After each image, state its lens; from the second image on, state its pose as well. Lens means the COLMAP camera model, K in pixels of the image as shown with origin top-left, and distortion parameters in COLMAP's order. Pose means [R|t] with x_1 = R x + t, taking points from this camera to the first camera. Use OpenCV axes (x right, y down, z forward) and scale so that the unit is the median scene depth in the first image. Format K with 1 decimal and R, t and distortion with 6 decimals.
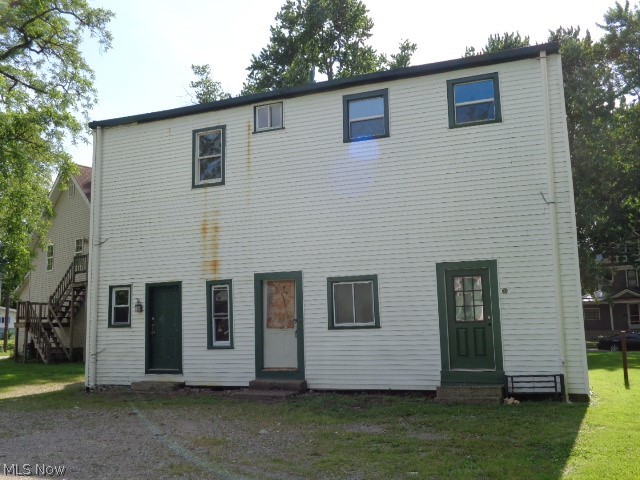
lens RADIAL K [[624.7, 0, 320.0], [0, 624.7, 240.0], [0, 0, 1]] dist [-0.045252, 0.002362]
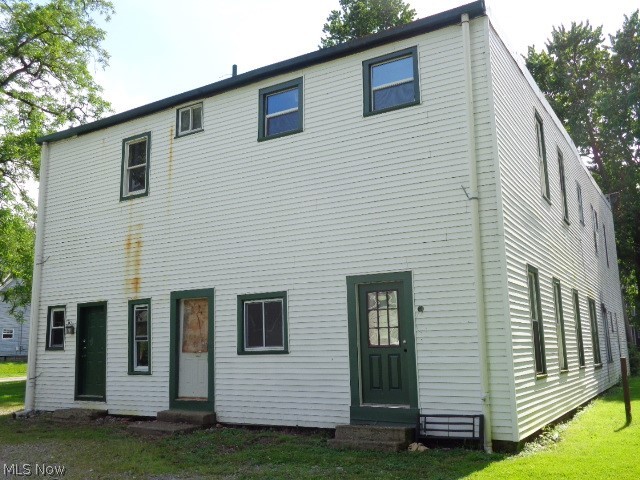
lens RADIAL K [[624.7, 0, 320.0], [0, 624.7, 240.0], [0, 0, 1]] dist [-0.045252, 0.002362]
pose [[0.984408, -0.028080, -0.173645, 0.262839], [0.023042, 0.999255, -0.030961, 0.011649], [0.174385, 0.026478, 0.984322, 0.144685]]
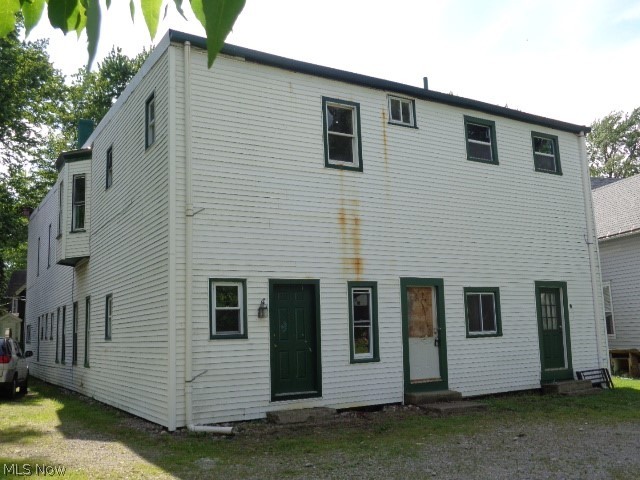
lens RADIAL K [[624.7, 0, 320.0], [0, 624.7, 240.0], [0, 0, 1]] dist [-0.045252, 0.002362]
pose [[0.606634, 0.120043, 0.785866, -0.883487], [-0.095777, 0.992369, -0.077654, 0.080284], [-0.789191, -0.028160, 0.613502, 0.527495]]
